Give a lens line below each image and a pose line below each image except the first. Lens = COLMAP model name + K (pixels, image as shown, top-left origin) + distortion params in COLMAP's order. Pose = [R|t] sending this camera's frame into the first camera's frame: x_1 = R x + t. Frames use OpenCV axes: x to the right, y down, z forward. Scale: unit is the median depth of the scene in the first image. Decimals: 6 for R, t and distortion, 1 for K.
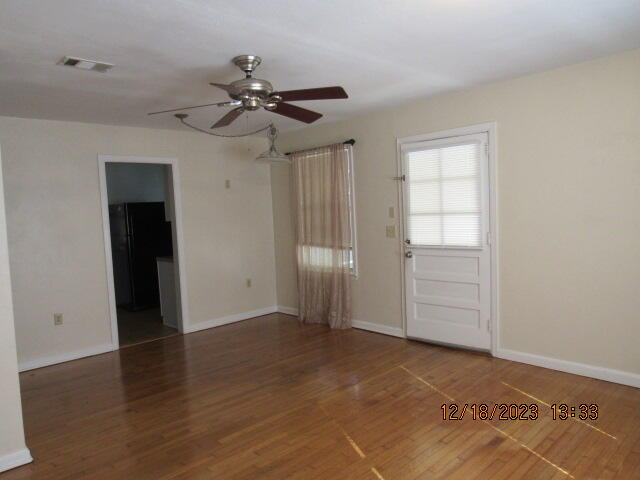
lens RADIAL K [[443.3, 0, 333.0], [0, 443.3, 240.1], [0, 0, 1]] dist [-0.042218, -0.000492]
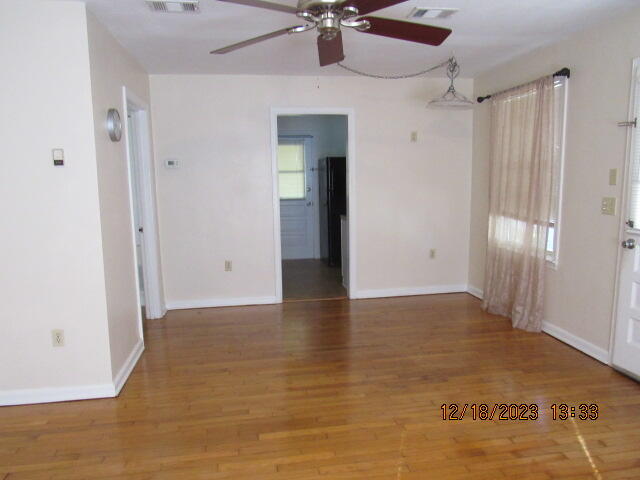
lens RADIAL K [[458.8, 0, 320.0], [0, 458.8, 240.0], [0, 0, 1]] dist [-0.026261, 0.002806]
pose [[0.820607, 0.112303, -0.560350, 0.148996], [-0.061368, 0.992149, 0.108971, -0.014720], [0.568188, -0.055035, 0.821056, 0.174130]]
